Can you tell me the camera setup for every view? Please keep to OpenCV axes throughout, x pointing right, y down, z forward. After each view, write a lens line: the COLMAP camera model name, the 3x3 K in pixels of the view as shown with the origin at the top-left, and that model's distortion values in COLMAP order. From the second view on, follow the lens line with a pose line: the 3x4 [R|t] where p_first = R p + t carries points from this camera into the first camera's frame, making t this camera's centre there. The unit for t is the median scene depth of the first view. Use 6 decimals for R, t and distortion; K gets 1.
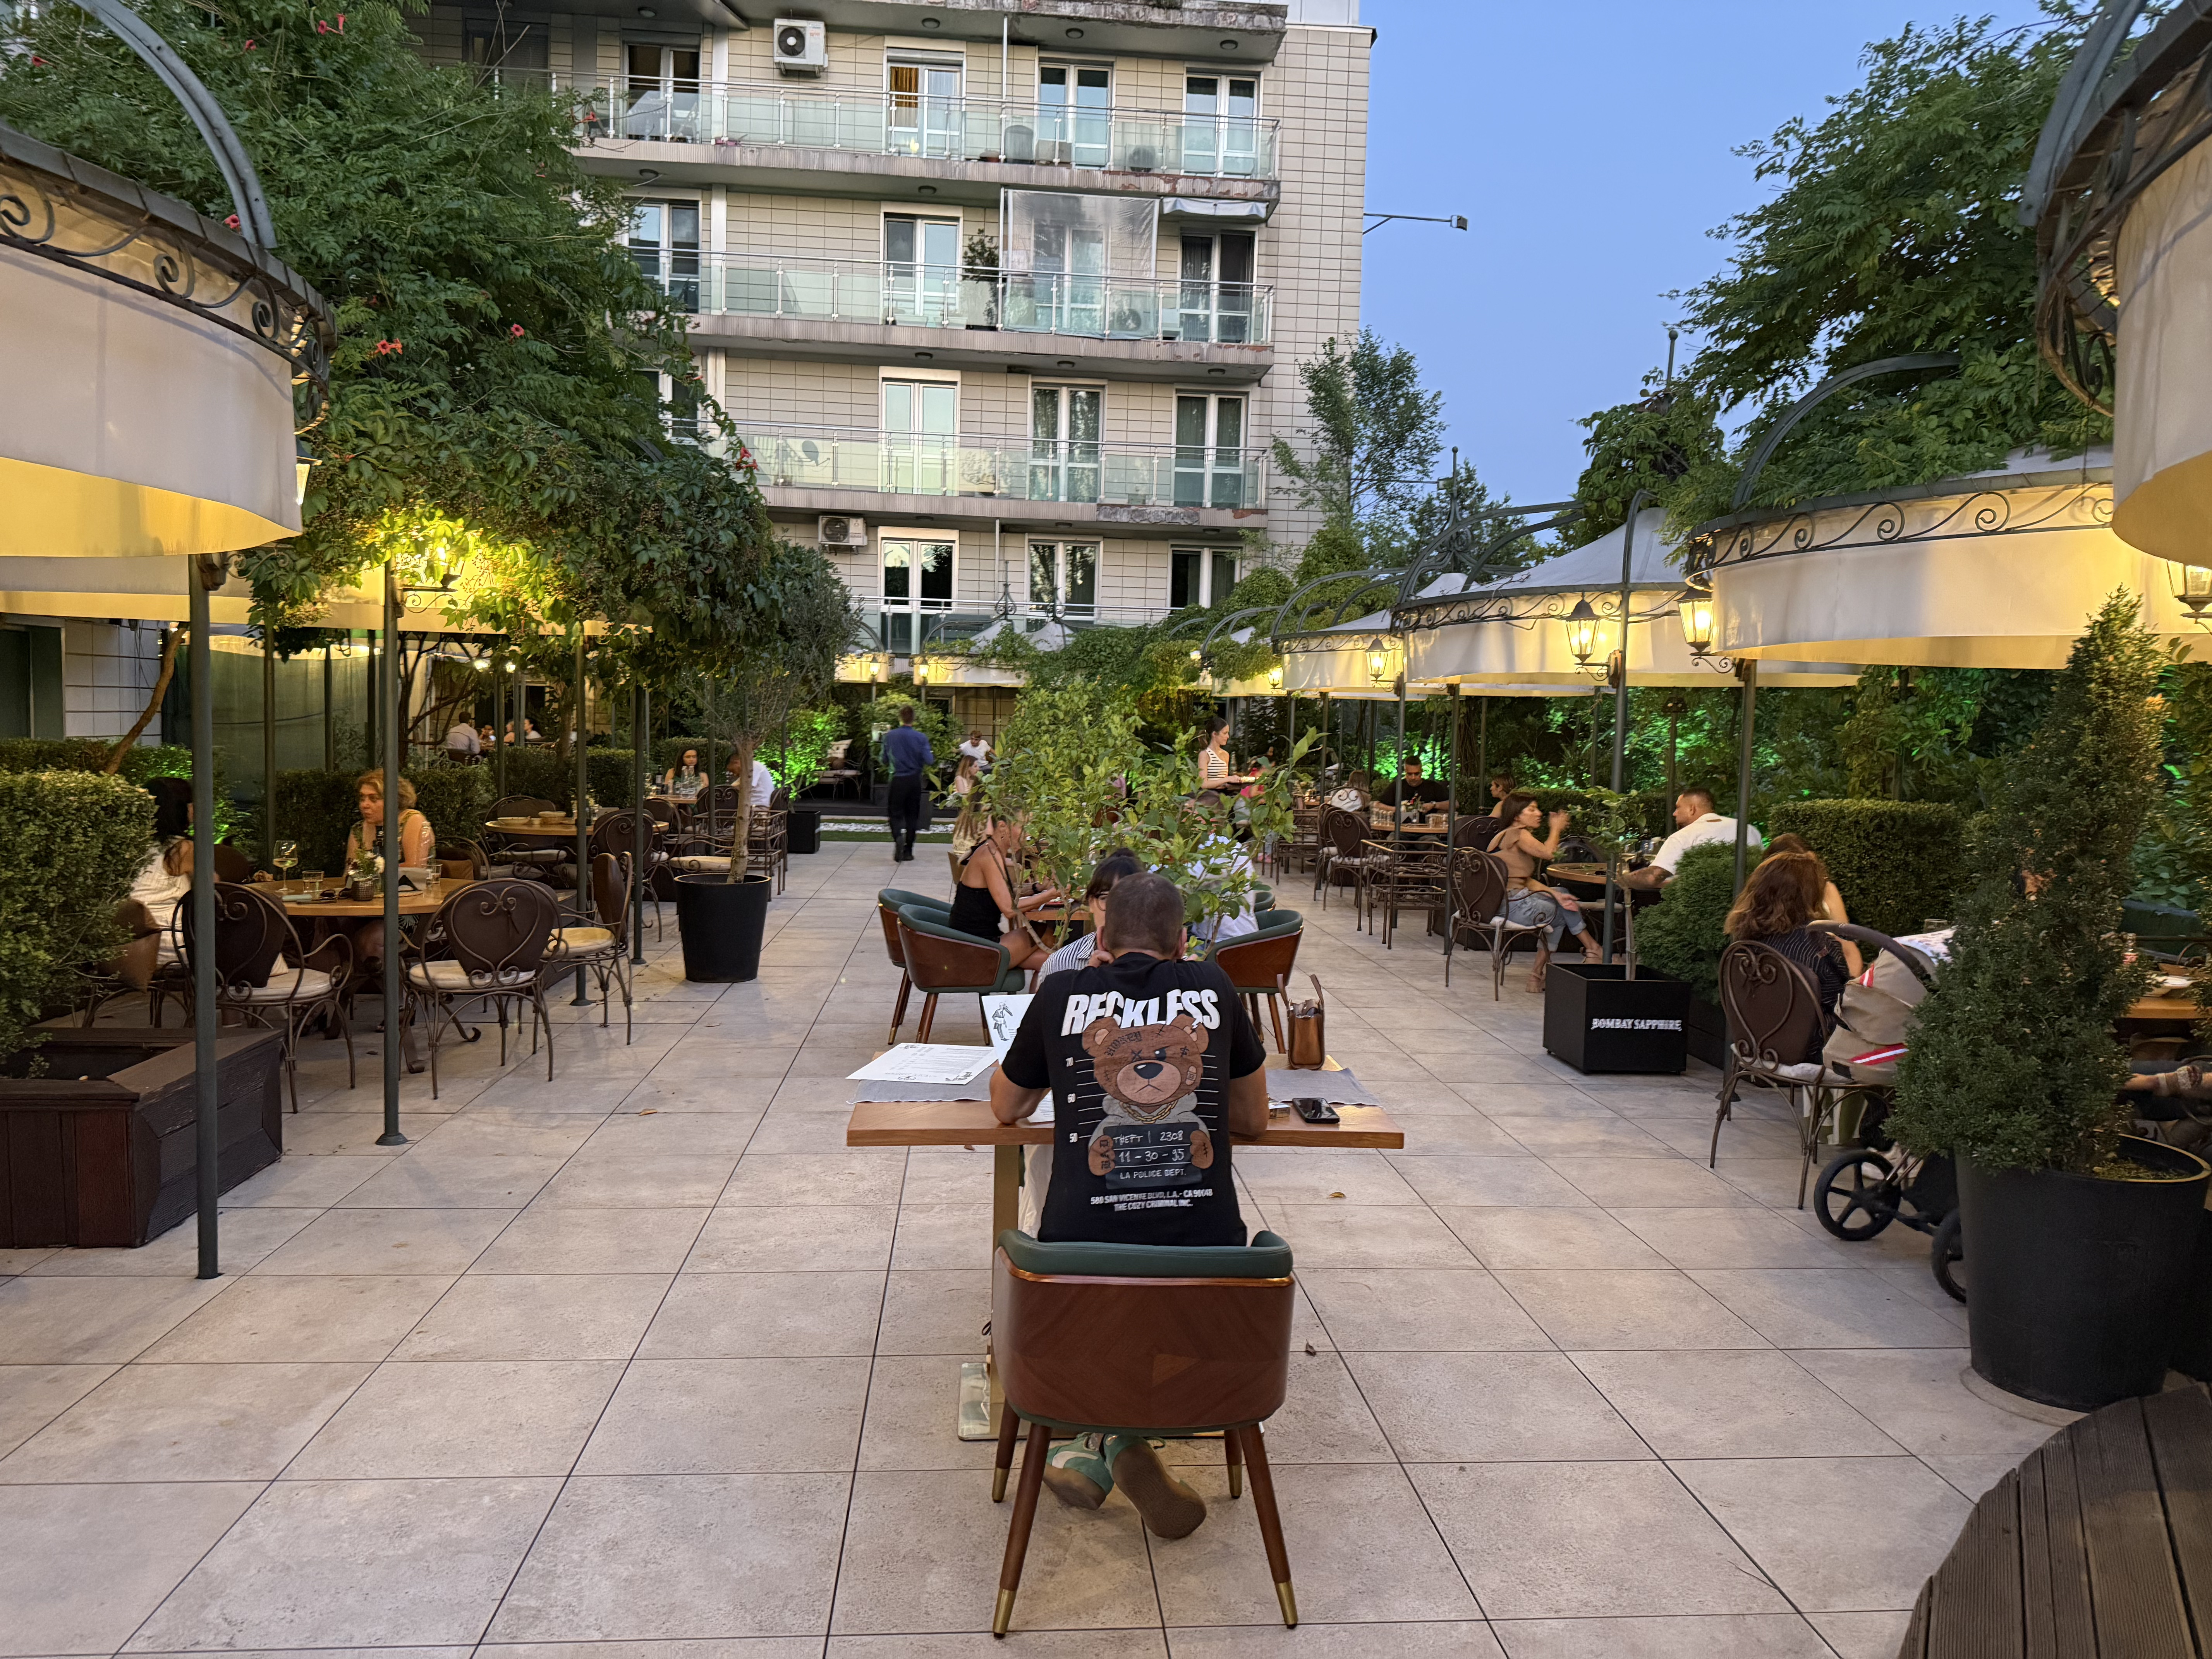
lens RADIAL K [[1531.9, 0, 1108.6], [0, 1531.9, 828.8], [0, 0, 1]] dist [0.041299, -0.052162]
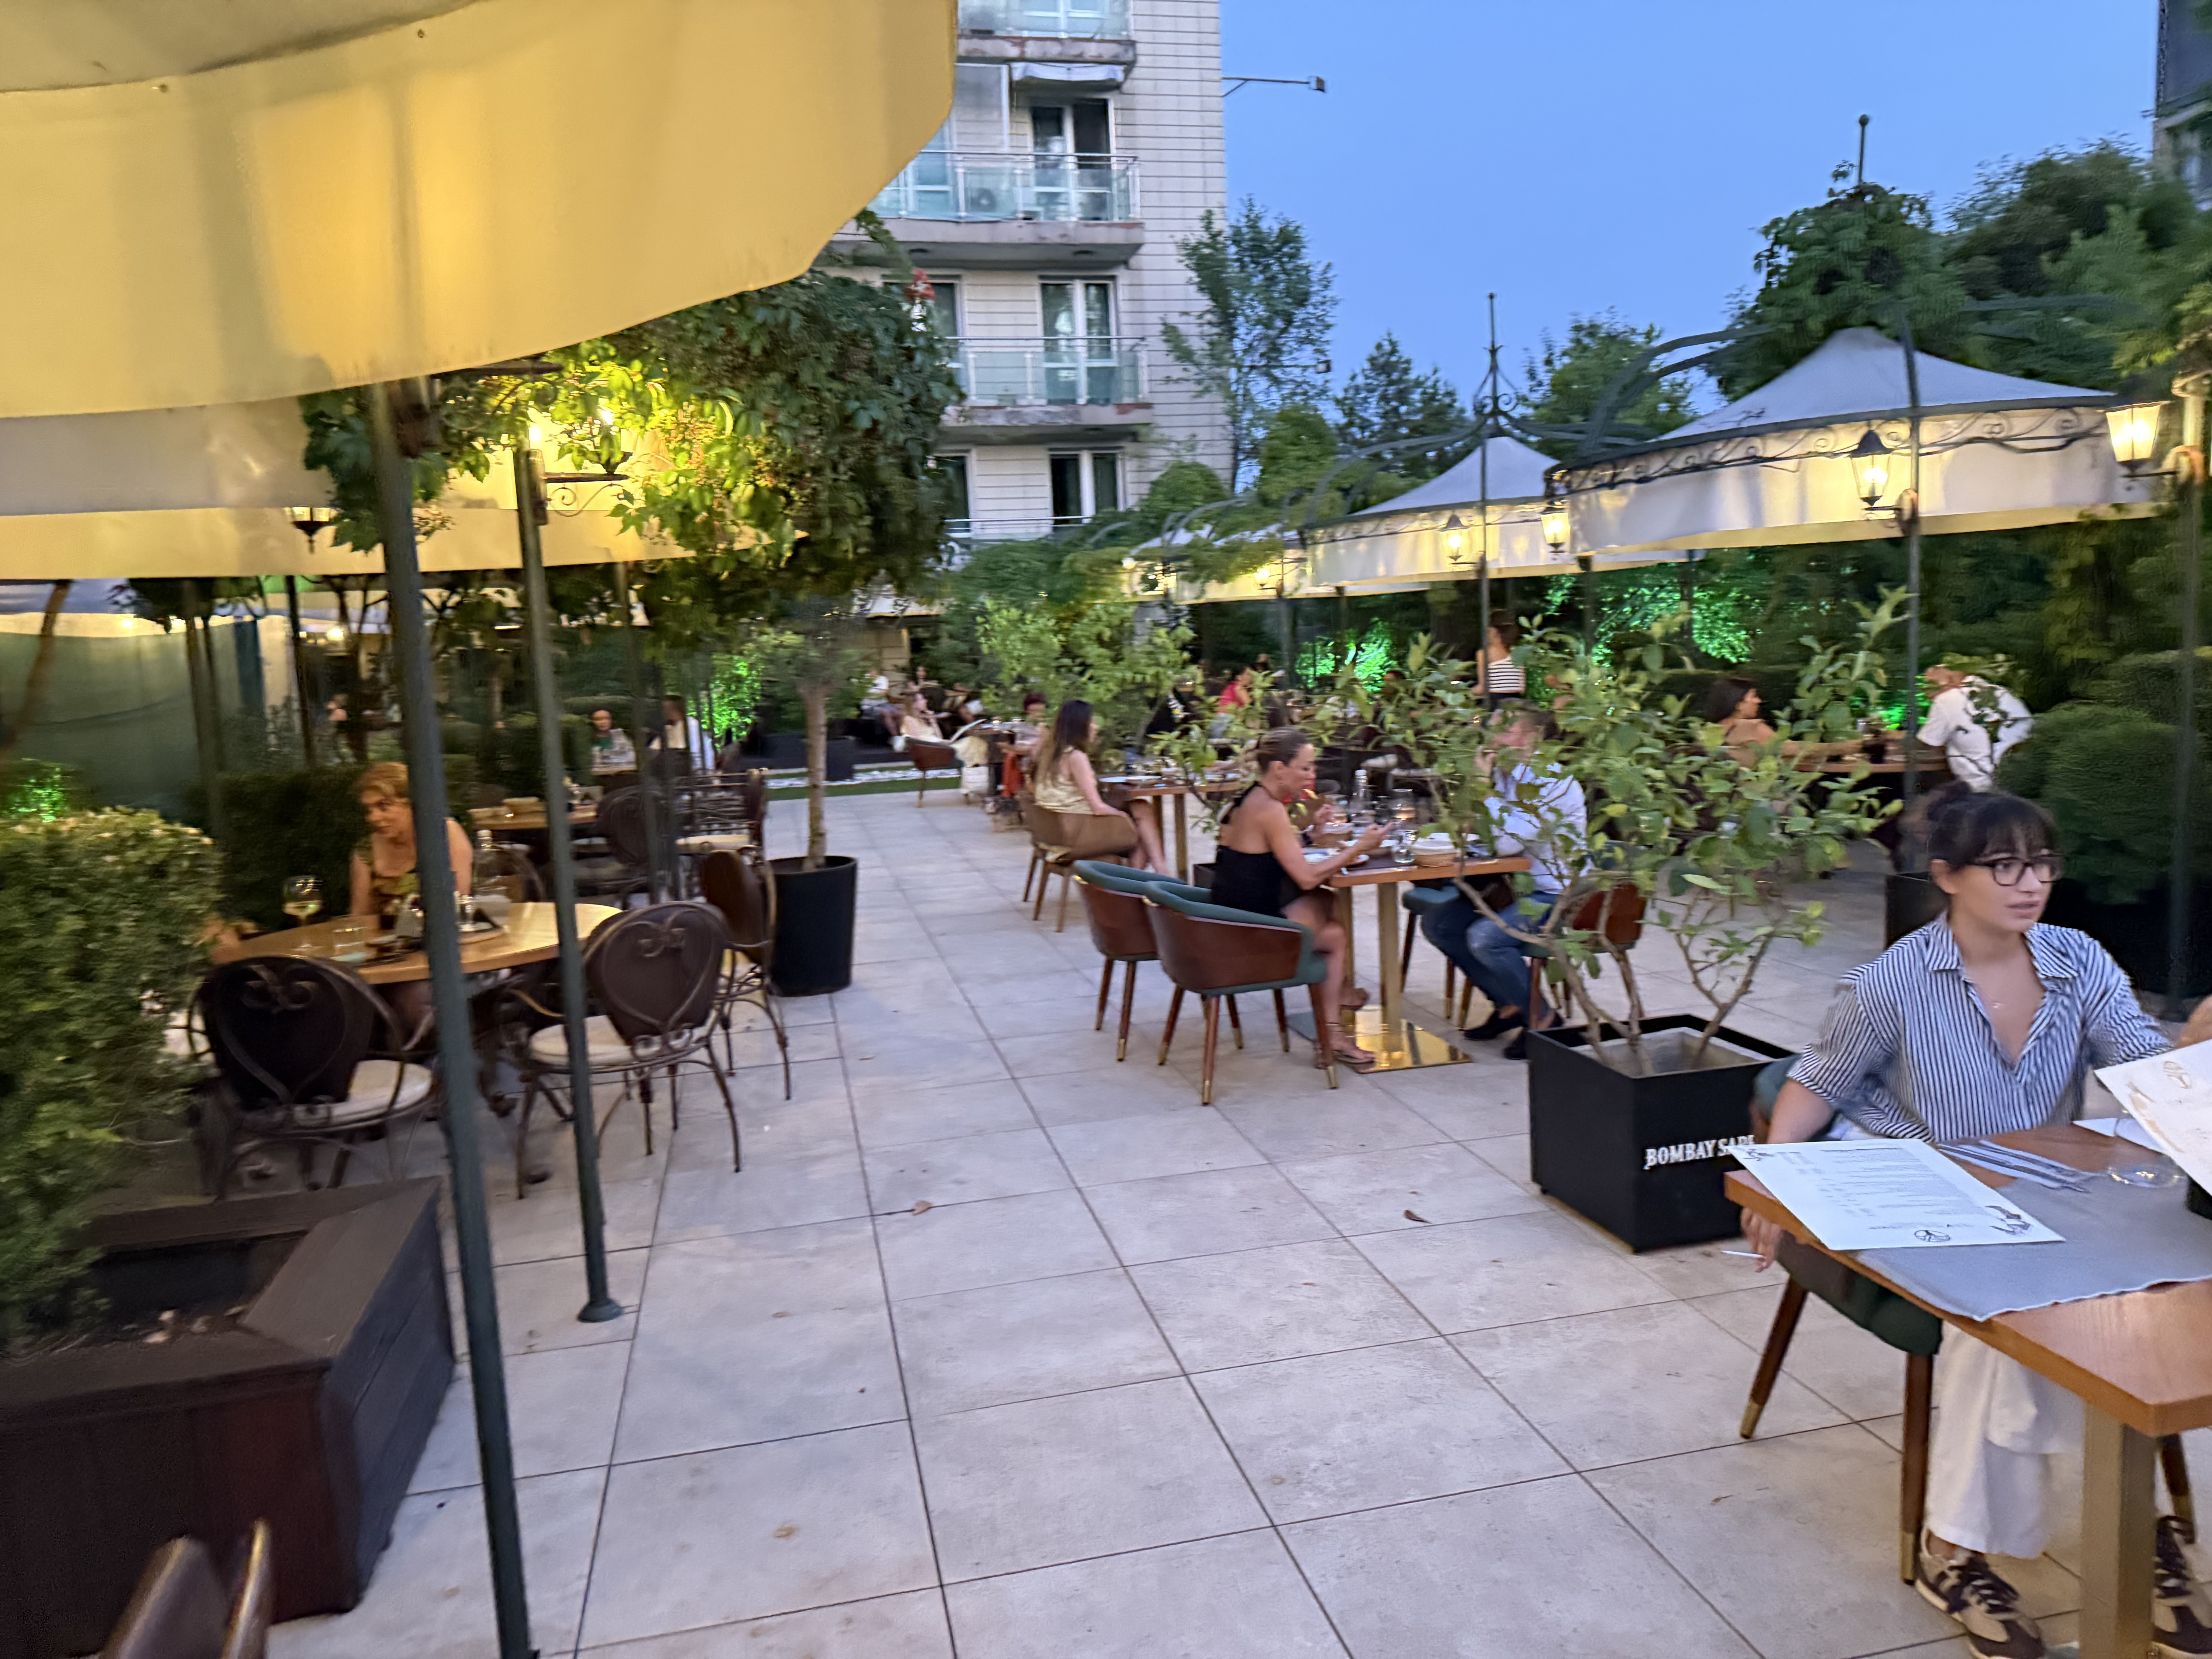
lens RADIAL K [[1531.9, 0, 1100.6], [0, 1531.9, 836.3], [0, 0, 1]] dist [0.041299, -0.052162]
pose [[0.988186, -0.092563, 0.122146, -0.143457], [0.085661, 0.994479, 0.060609, -0.011901], [-0.127081, -0.049429, 0.990660, 0.145534]]
